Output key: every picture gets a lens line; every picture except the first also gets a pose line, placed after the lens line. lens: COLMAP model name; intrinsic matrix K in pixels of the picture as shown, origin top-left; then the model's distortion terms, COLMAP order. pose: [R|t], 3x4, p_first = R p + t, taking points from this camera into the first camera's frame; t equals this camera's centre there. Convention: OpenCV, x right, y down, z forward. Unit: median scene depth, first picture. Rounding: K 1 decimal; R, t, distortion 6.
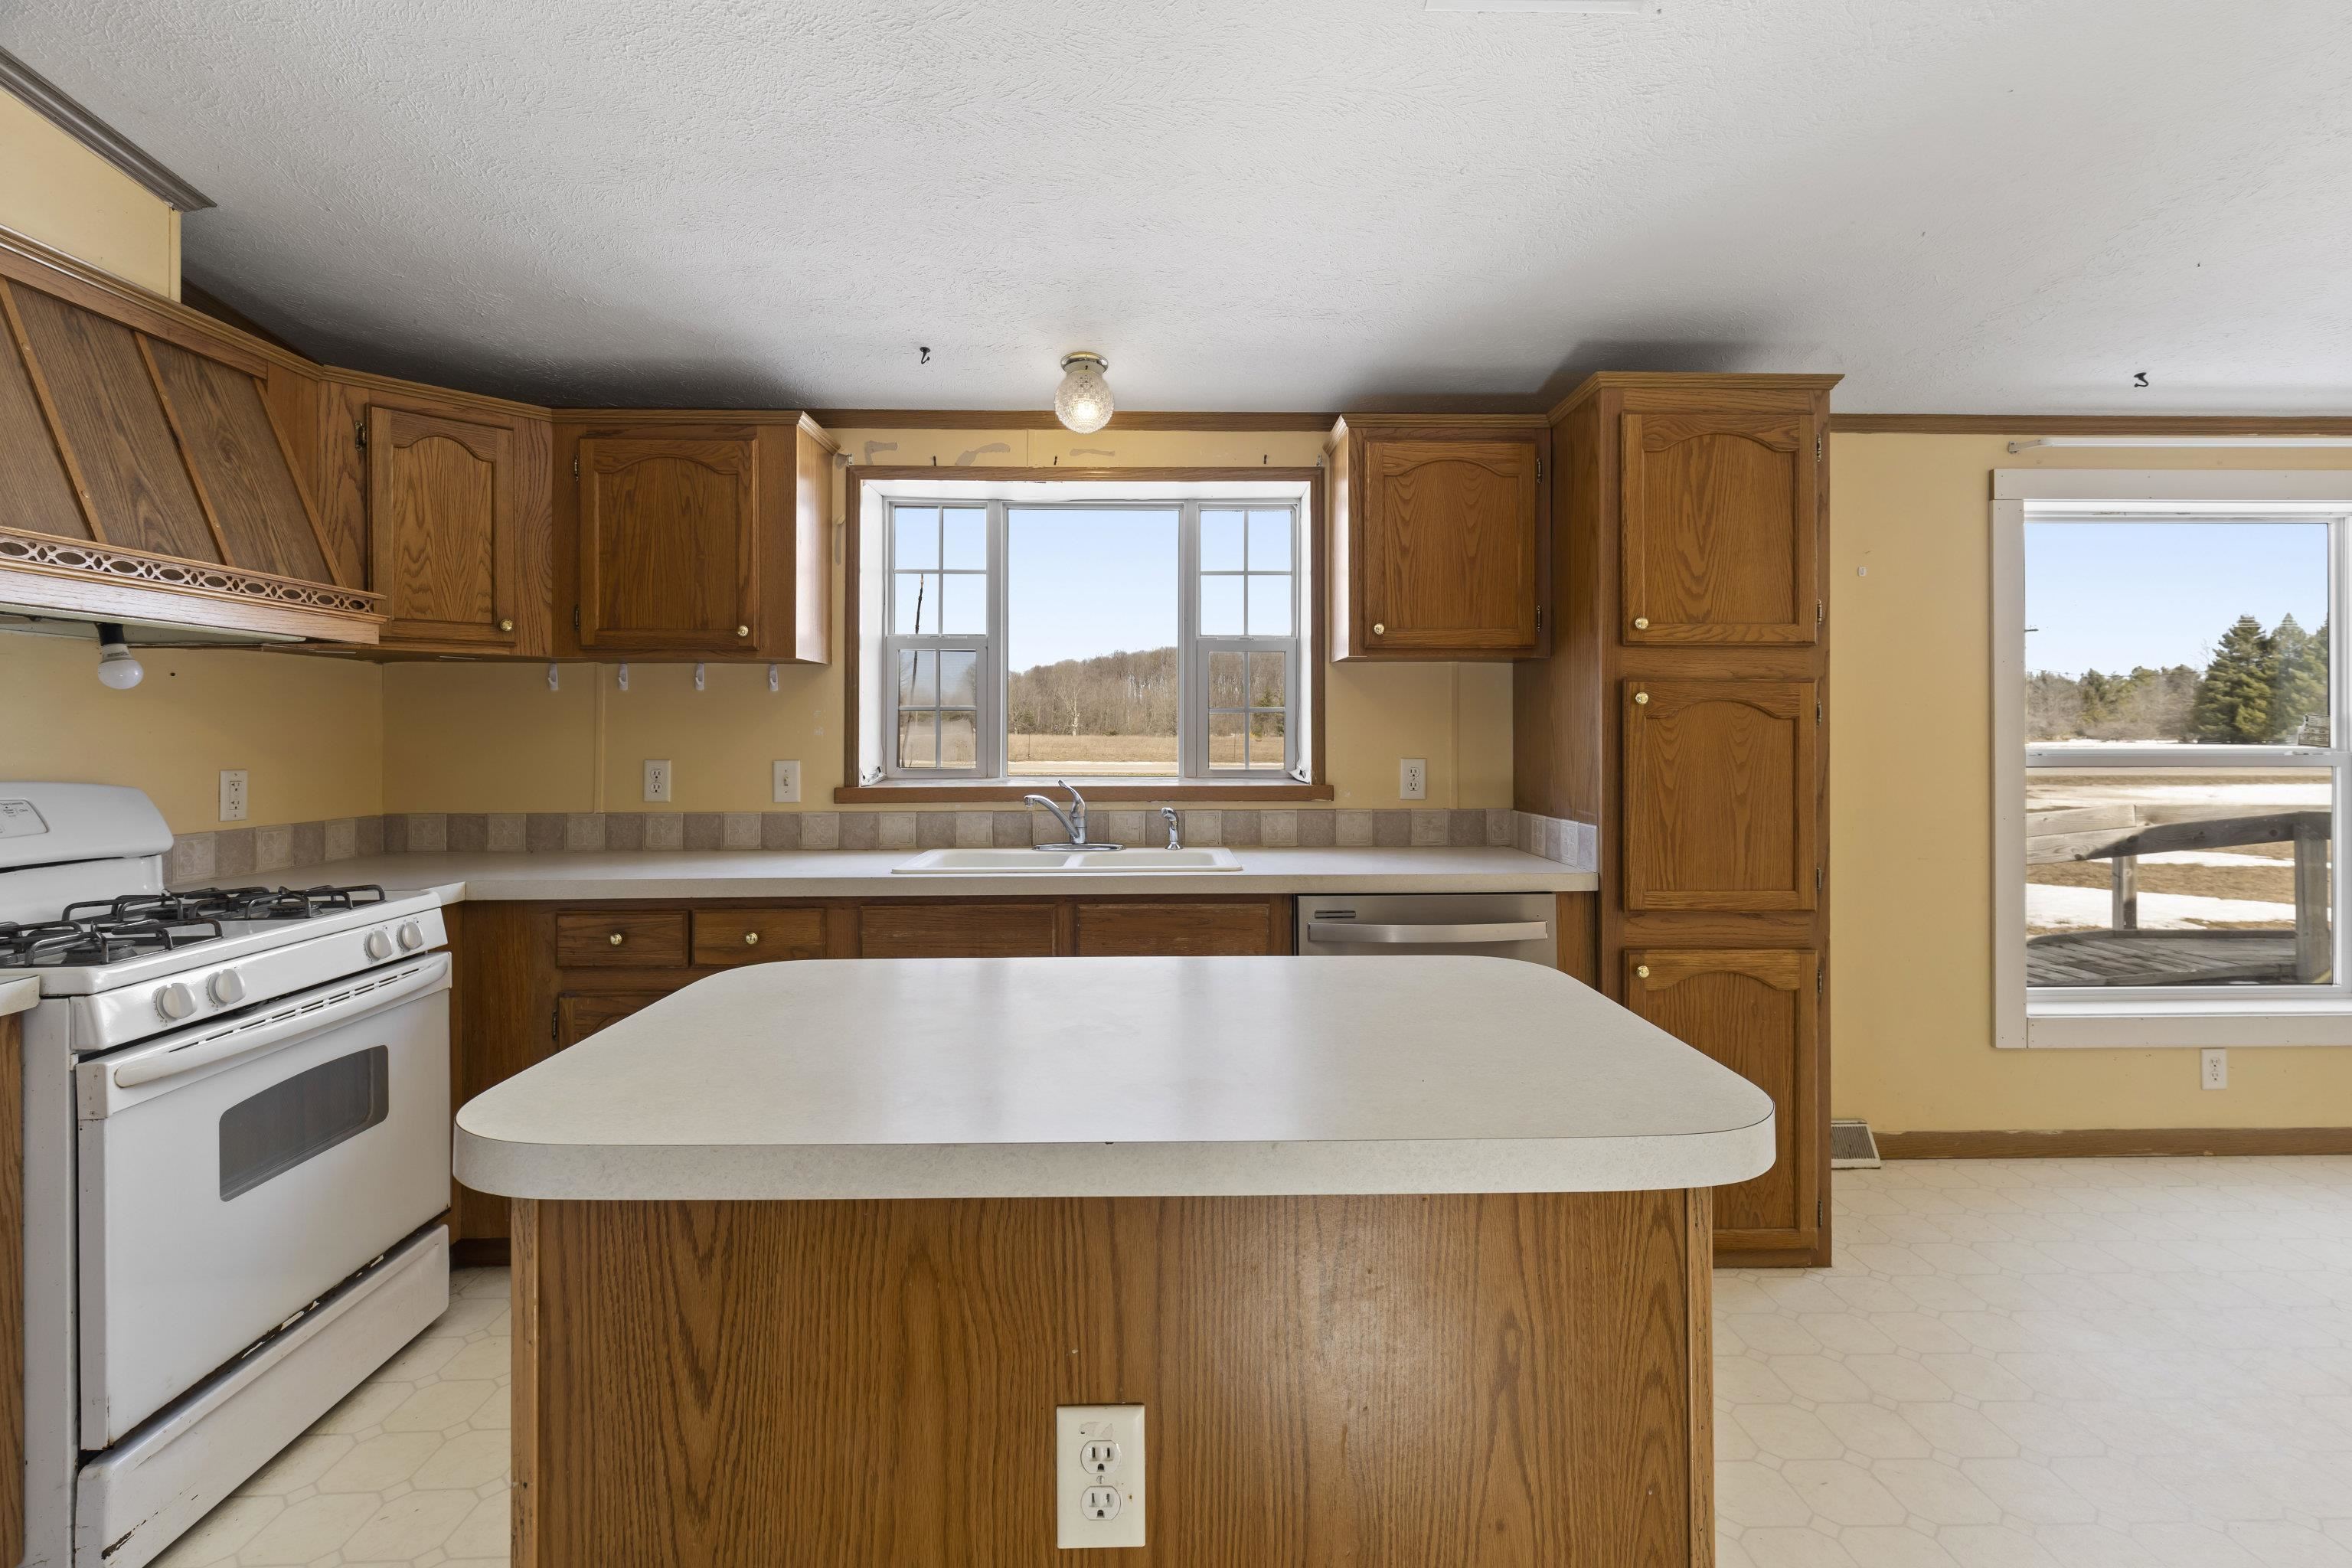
lens RADIAL K [[1074.9, 0, 1257.7], [0, 1074.9, 723.6], [0, 0, 1]] dist [0.002450, 0.000560]
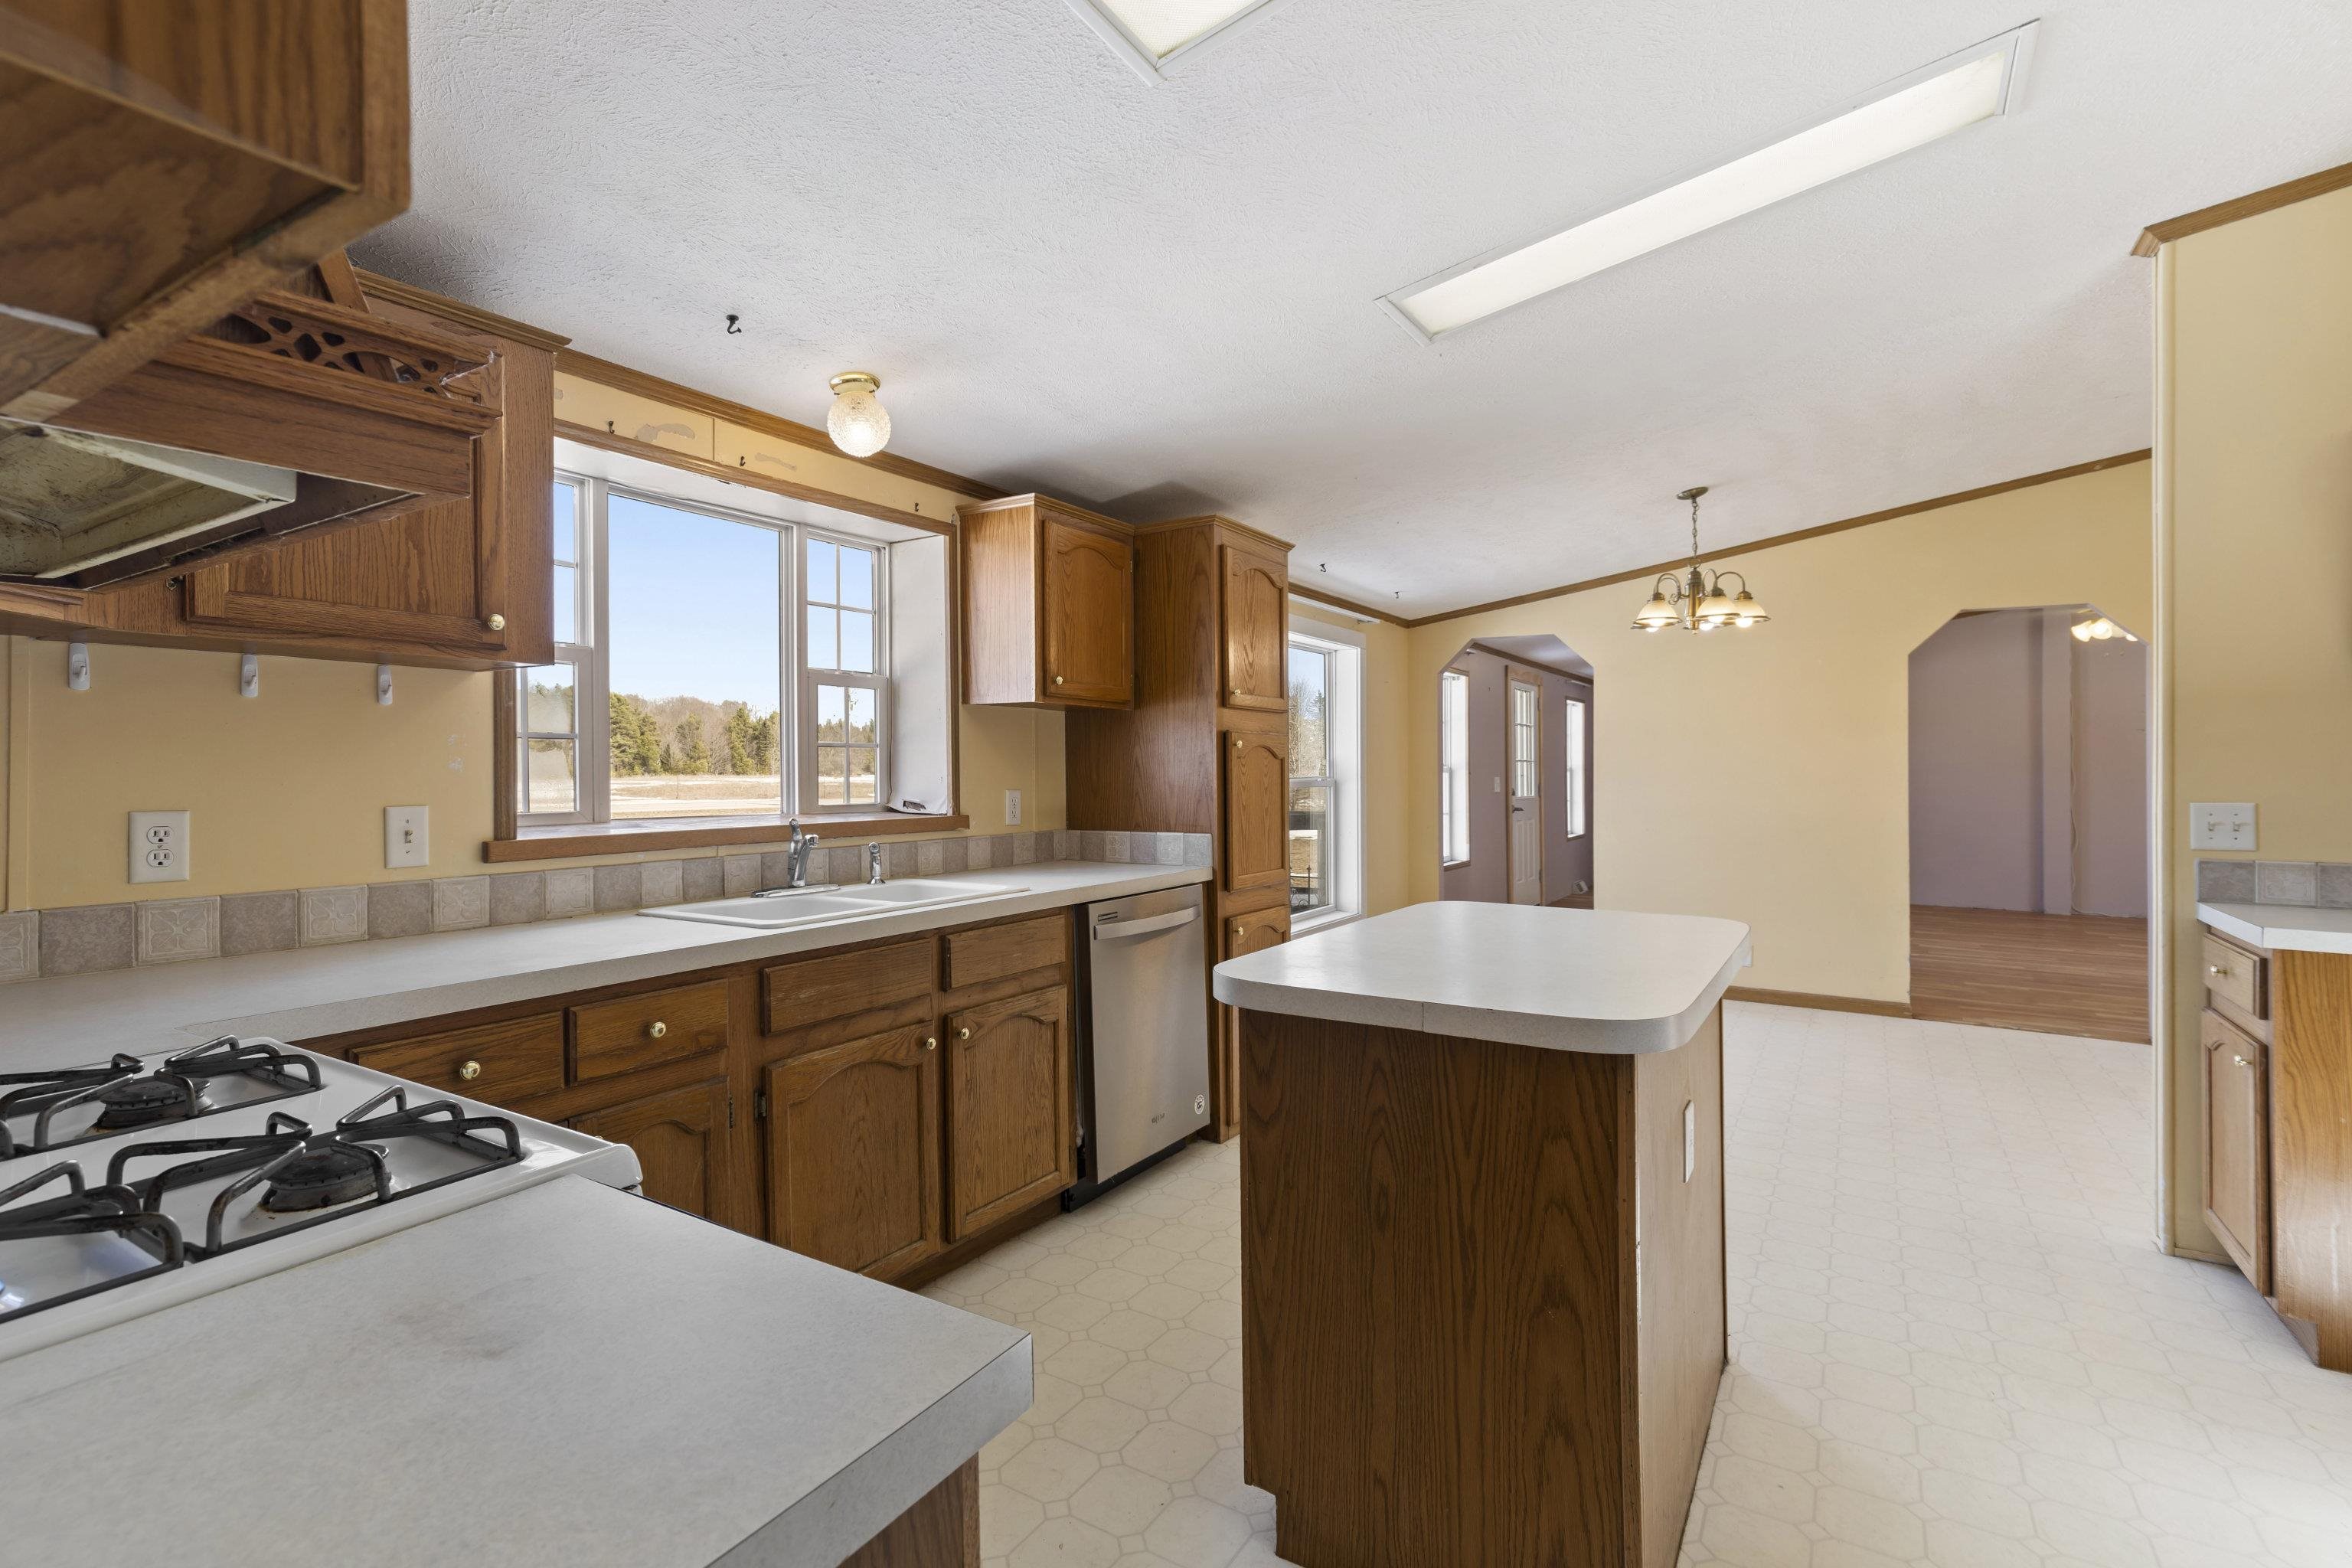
lens RADIAL K [[1085.8, 0, 1171.2], [0, 1085.8, 765.3], [0, 0, 1]] dist [-0.000020, 0.000403]
pose [[0.558329, 0.004097, 0.829610, -0.741209], [-0.006751, 0.999977, -0.000394, 0.004805], [-0.829592, -0.005381, 0.558343, 0.203883]]
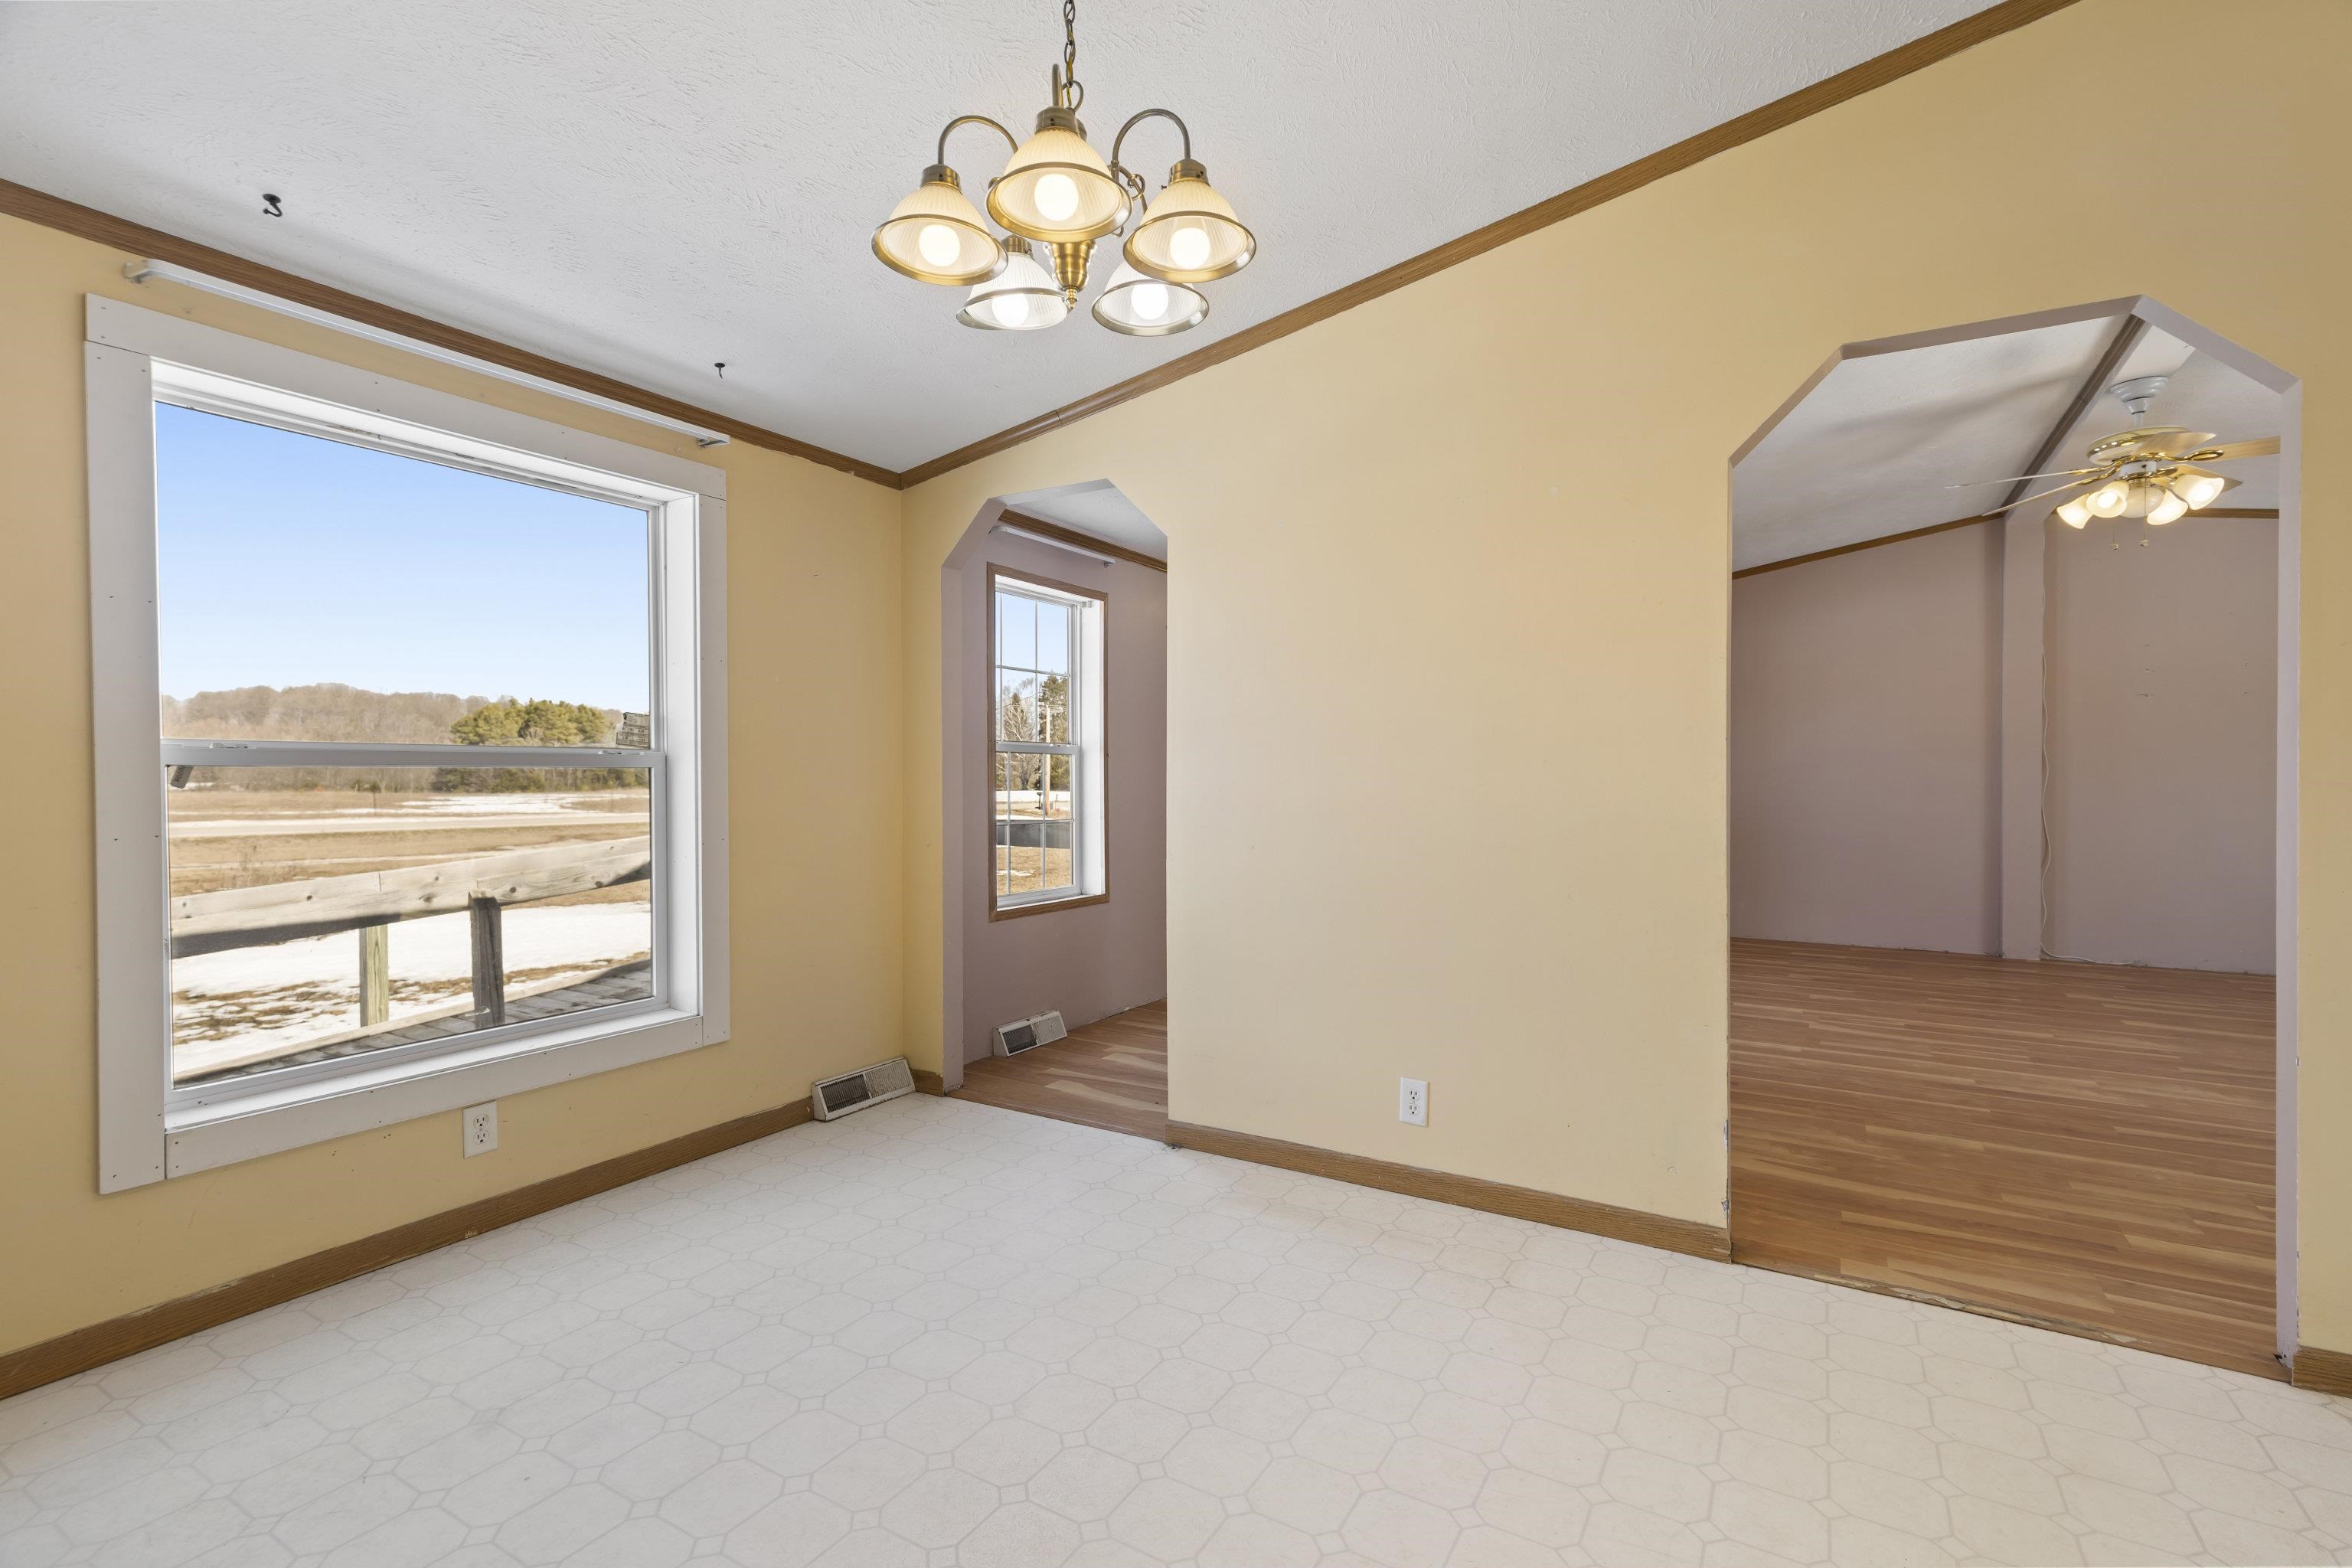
lens RADIAL K [[1058.9, 0, 1174.0], [0, 1058.9, 789.1], [0, 0, 1]] dist [0.000676, -0.000126]
pose [[0.542845, -0.010947, 0.839761, 0.504886], [-0.004653, 0.999860, 0.016043, 0.043976], [-0.839820, -0.012616, 0.542718, 0.114147]]
